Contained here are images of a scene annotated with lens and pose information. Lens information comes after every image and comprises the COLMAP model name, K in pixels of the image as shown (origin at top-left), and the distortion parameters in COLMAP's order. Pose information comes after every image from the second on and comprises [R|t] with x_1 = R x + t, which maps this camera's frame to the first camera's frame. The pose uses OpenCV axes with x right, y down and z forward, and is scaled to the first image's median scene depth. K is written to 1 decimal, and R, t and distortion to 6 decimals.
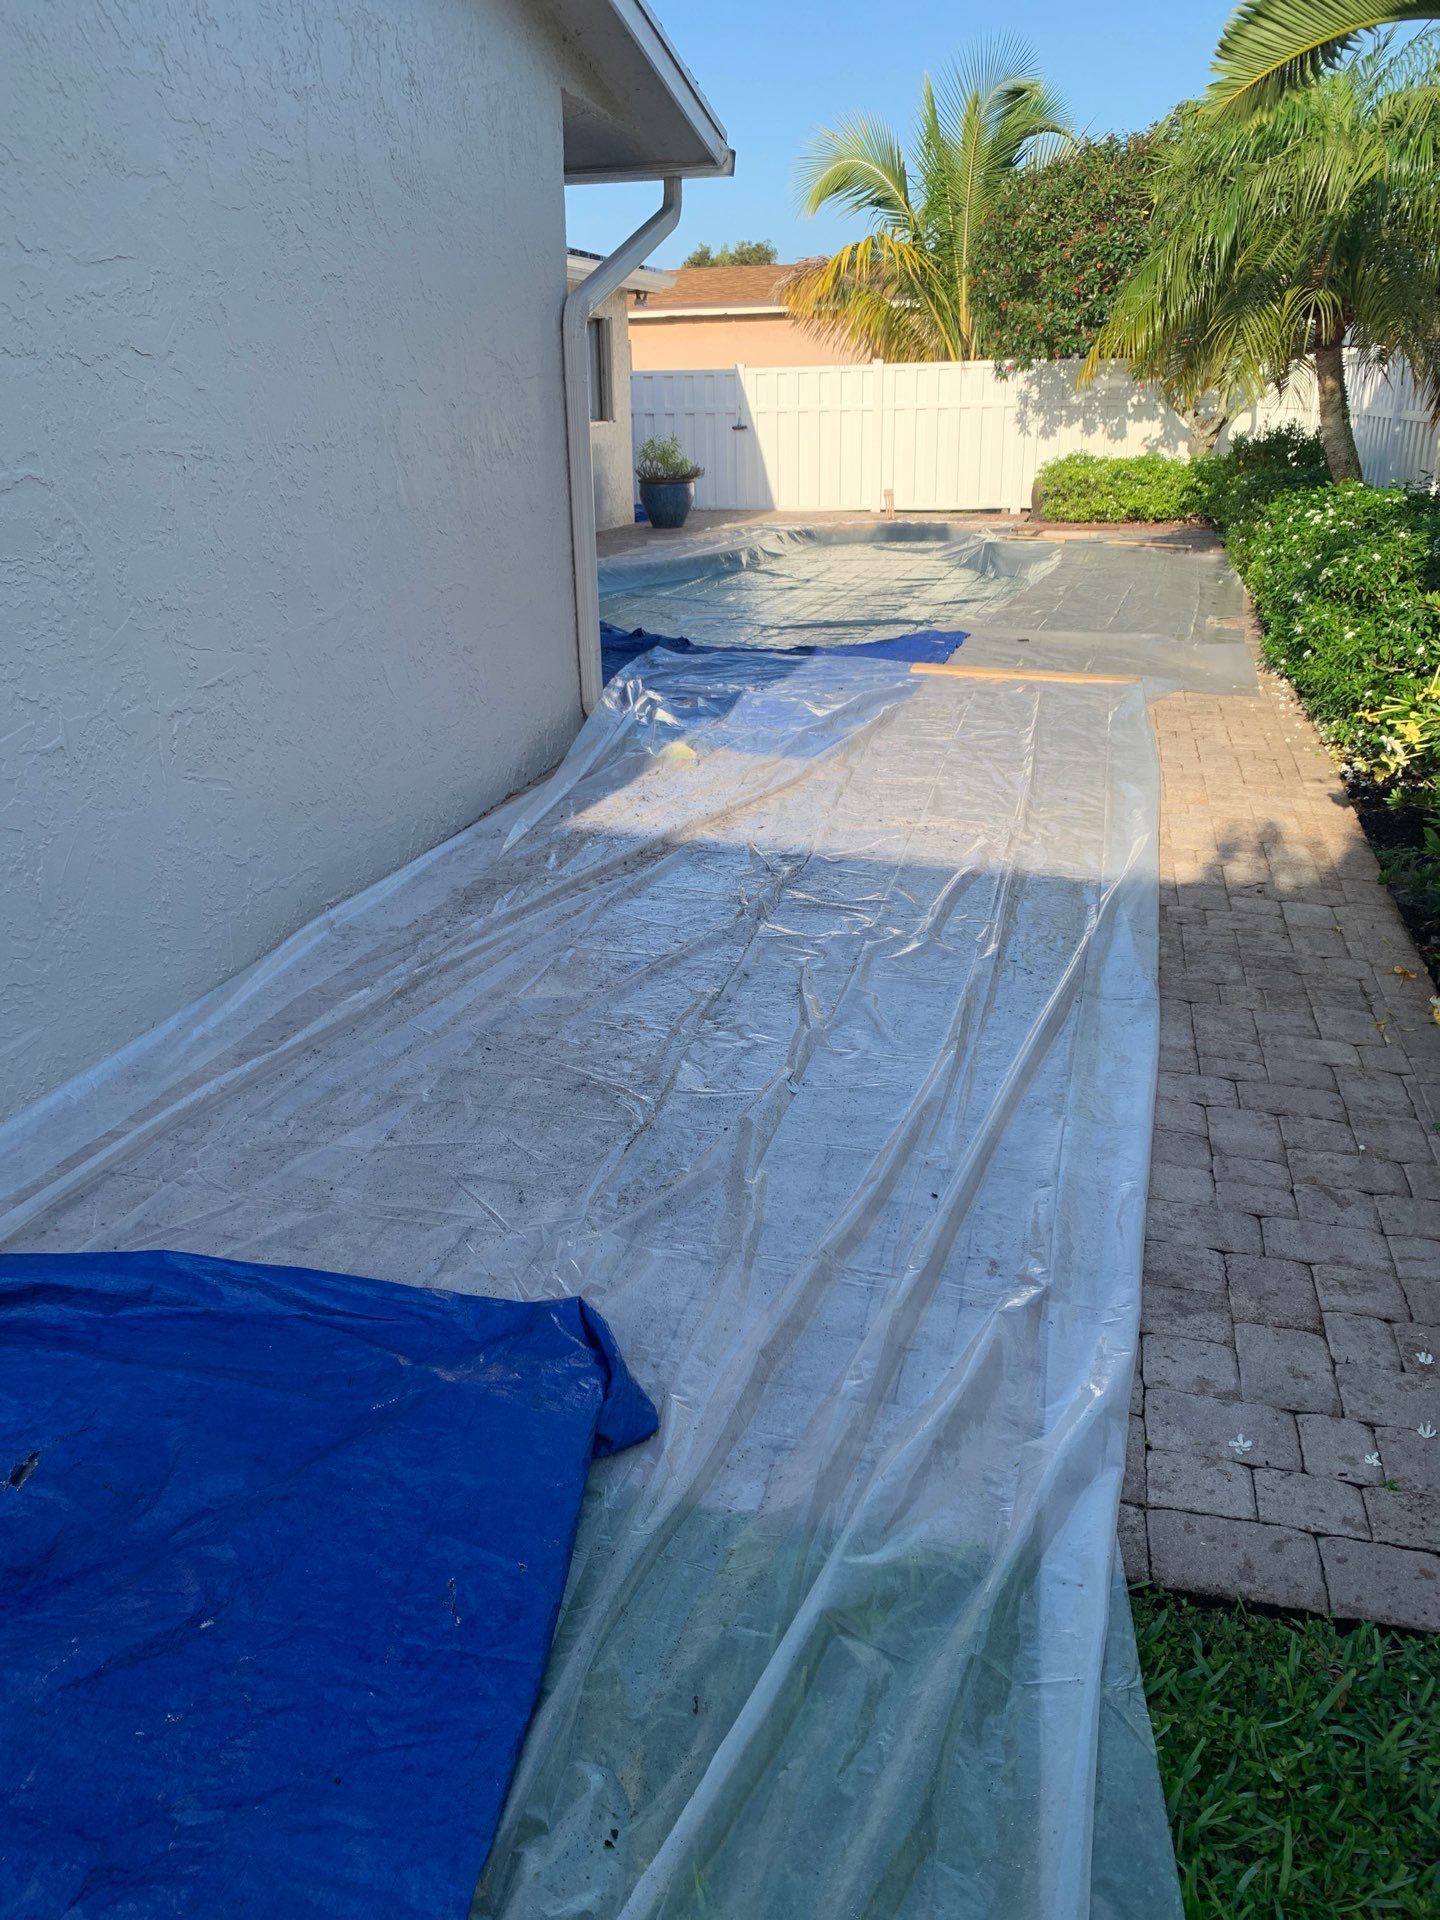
lens RADIAL K [[1551.6, 0, 720.0], [0, 1551.6, 960.0], [0, 0, 1]] dist [-0.002407, -0.005121]
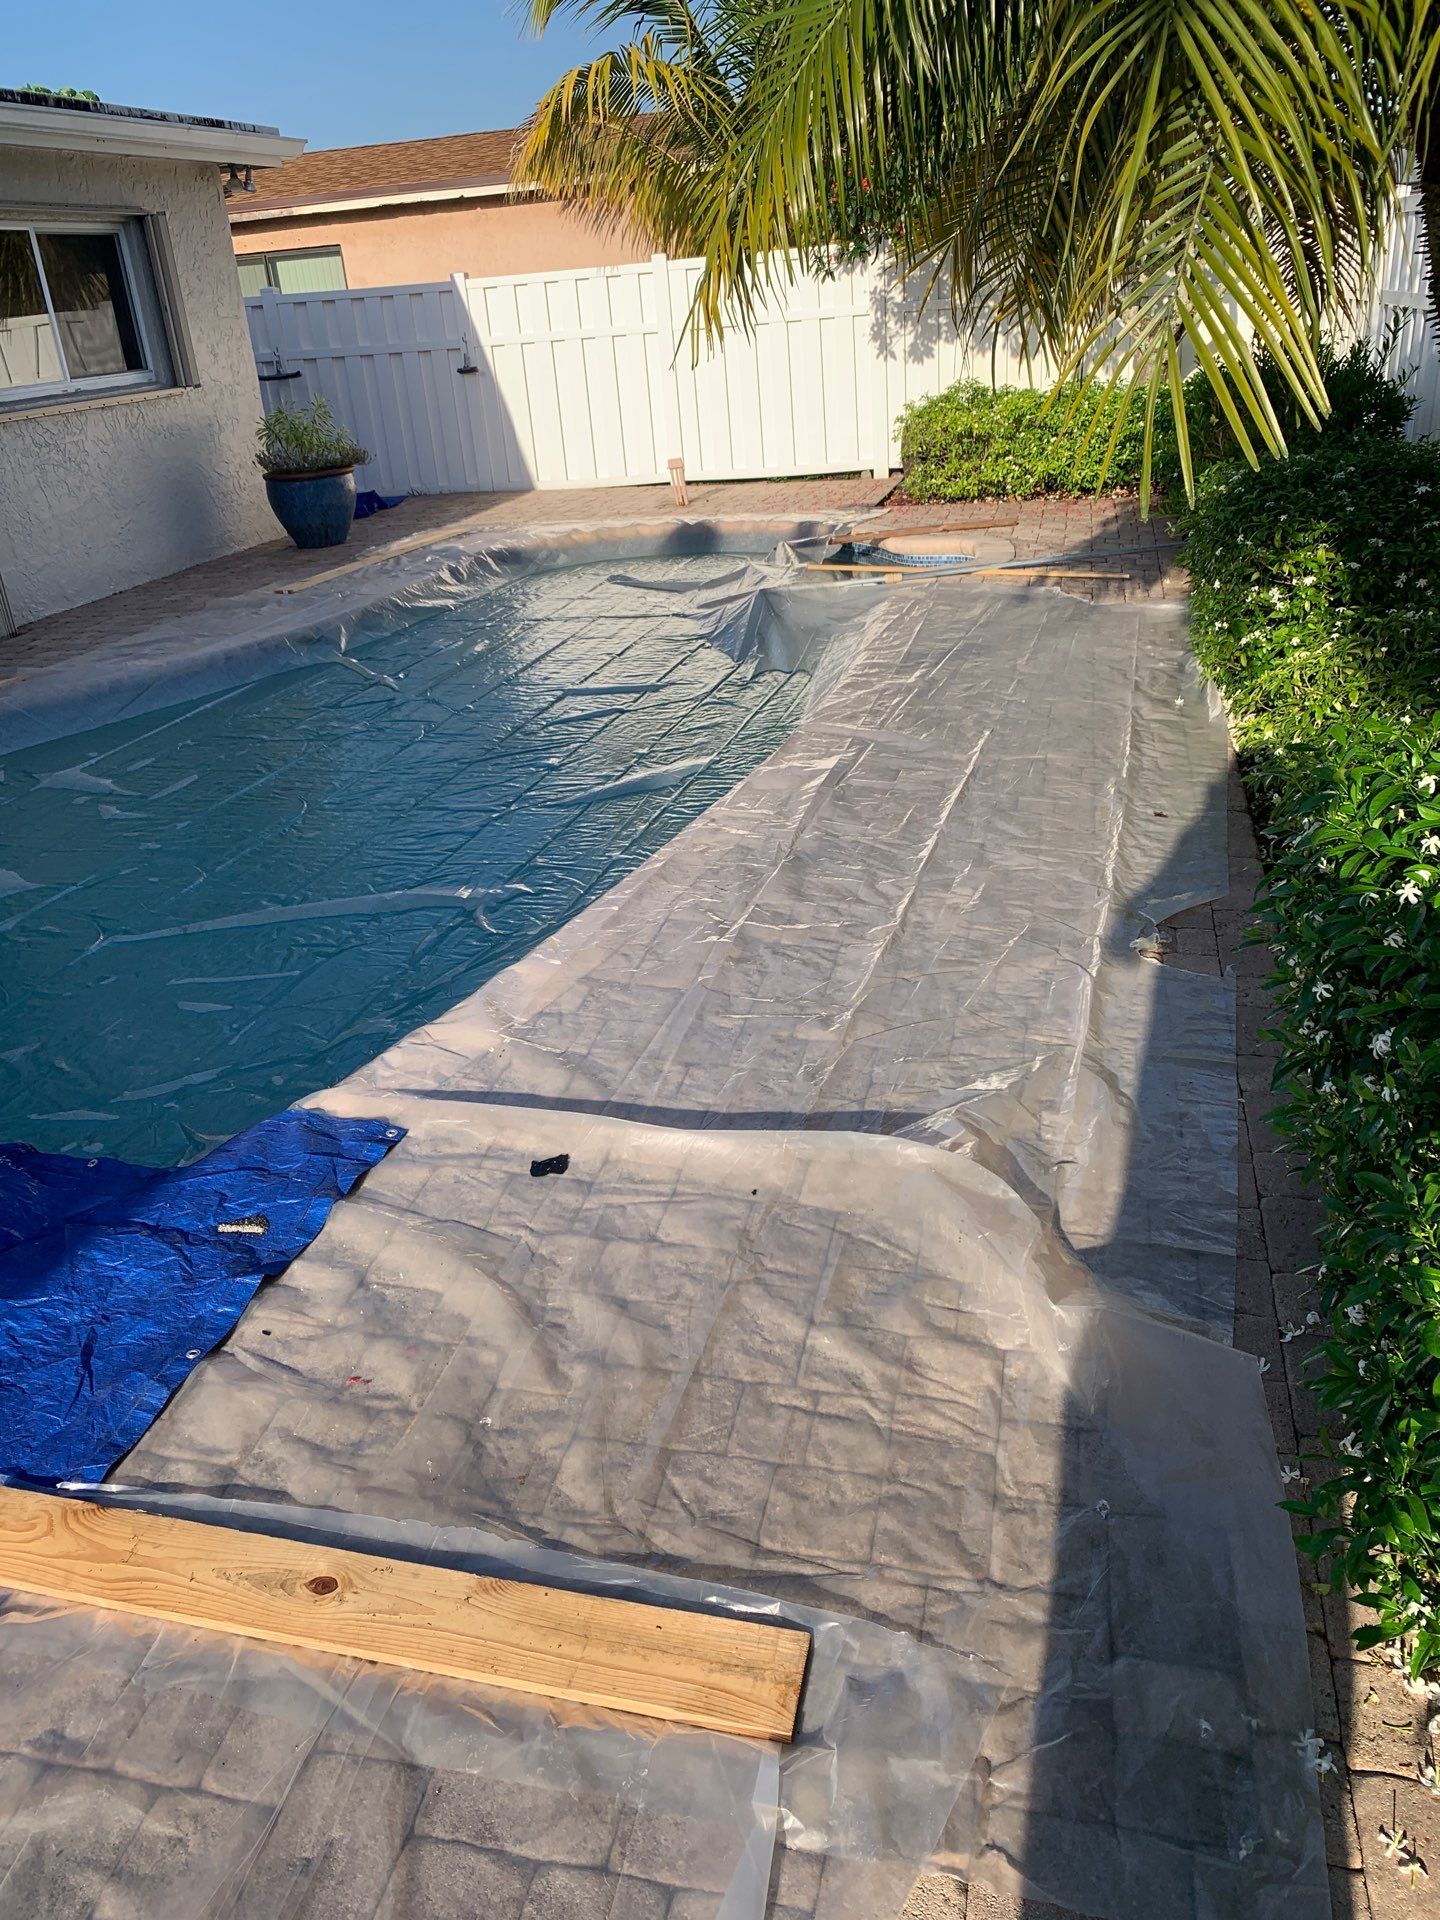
lens RADIAL K [[1473.4, 0, 720.0], [0, 1473.4, 960.0], [0, 0, 1]] dist [0.004932, -0.010413]
pose [[0.998377, -0.055822, -0.011297, 0.118836], [0.056548, 0.995204, 0.079825, -0.137463], [0.006787, -0.080334, 0.996745, 0.352312]]
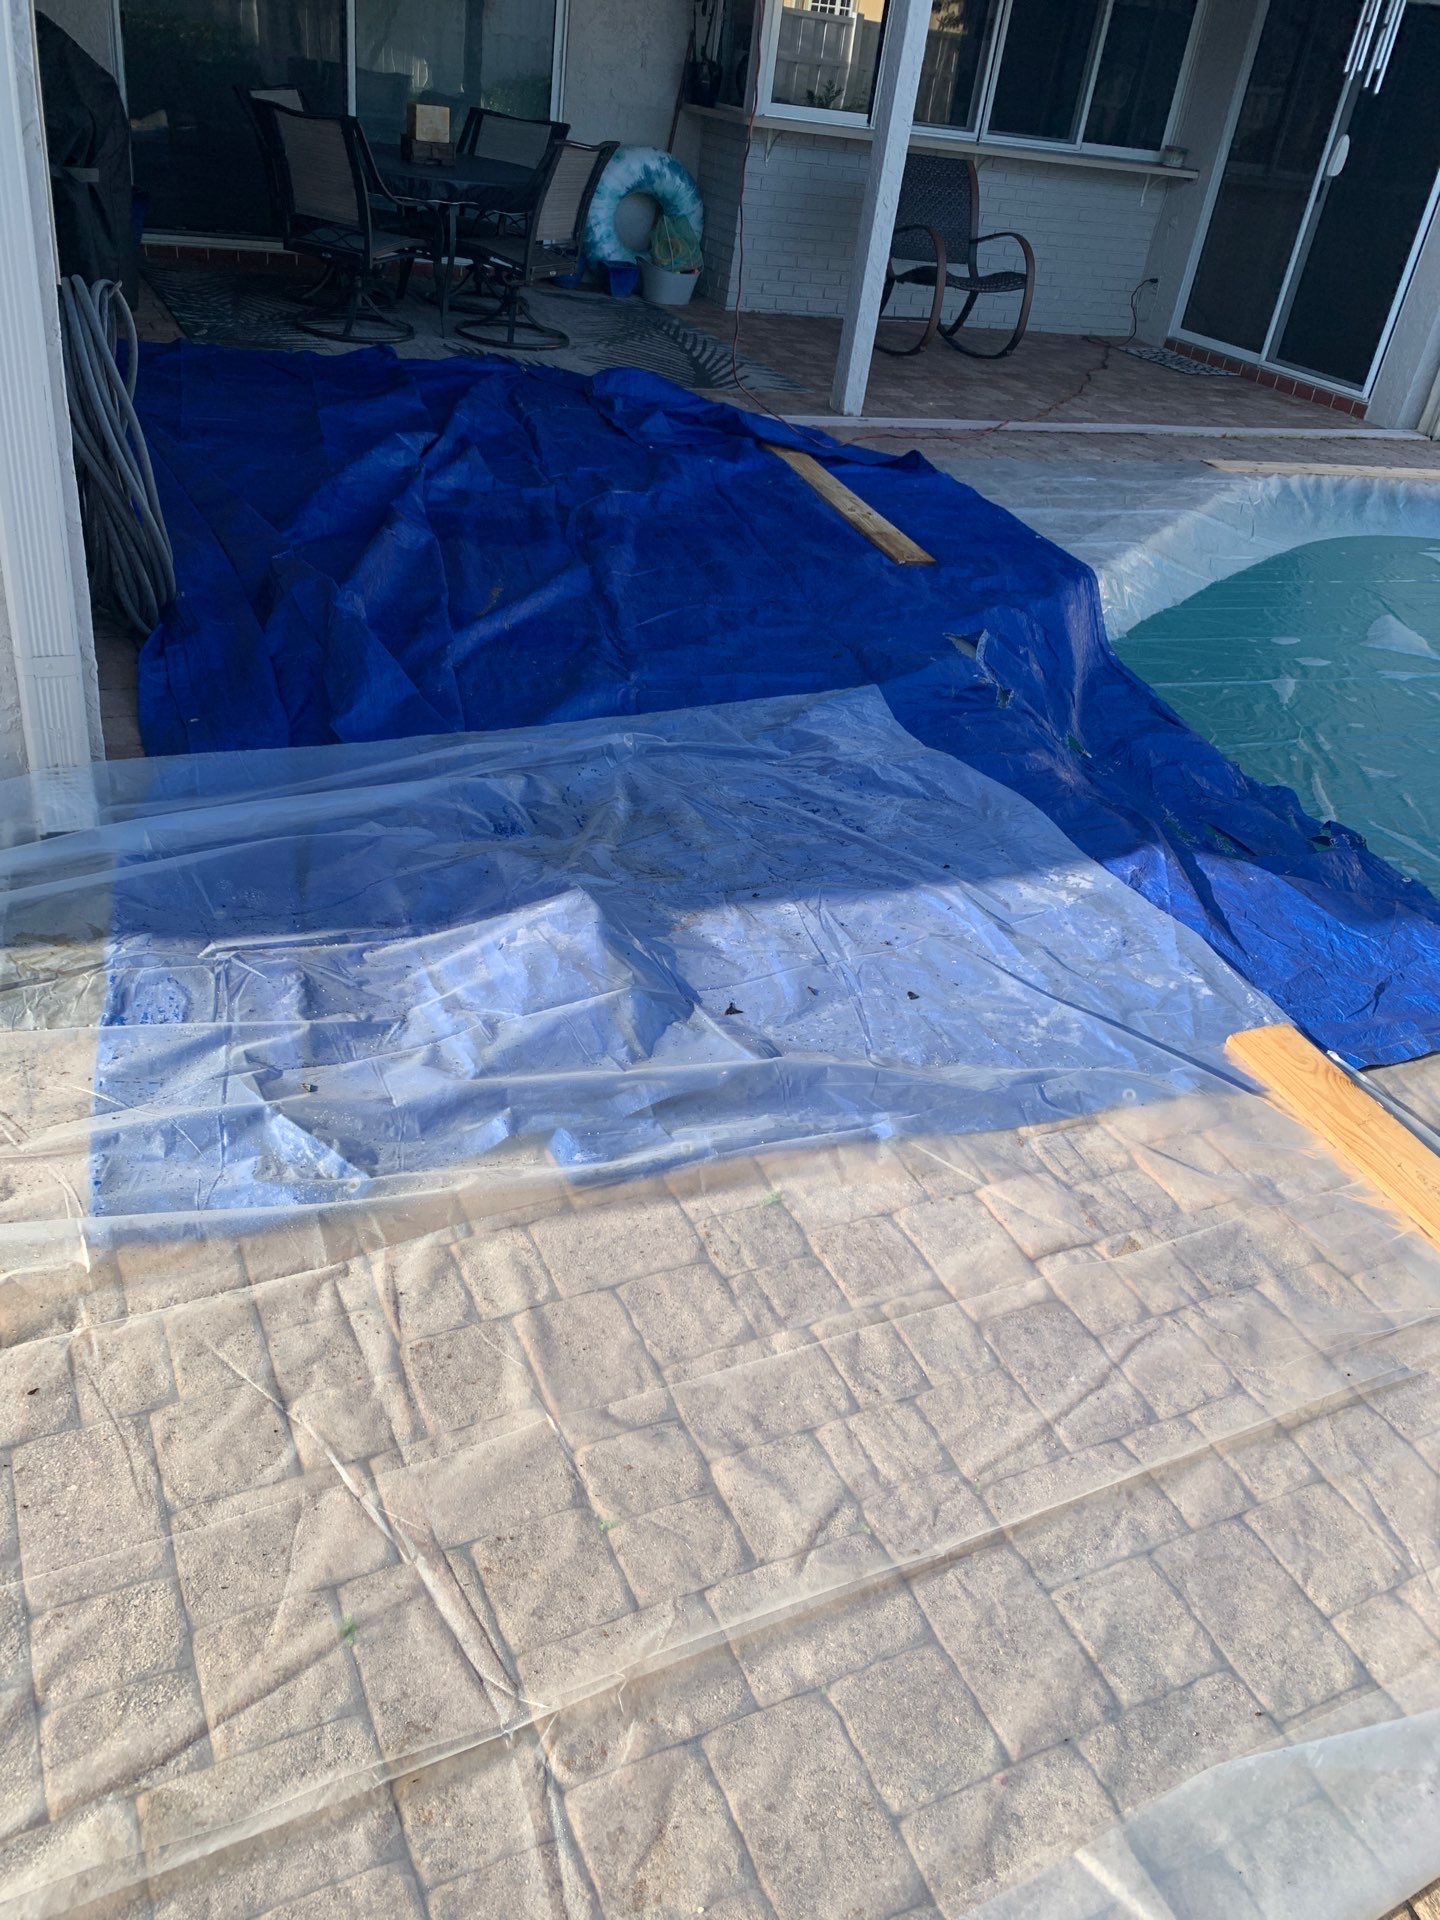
lens RADIAL K [[1453.0, 0, 700.2], [0, 1453.0, 962.6], [0, 0, 1]] dist [0.036643, -0.042150]
pose [[0.614003, 0.503767, -0.607634, 0.108971], [-0.392163, 0.862799, 0.319041, -0.118918], [0.684988, 0.042399, 0.727319, 0.309634]]
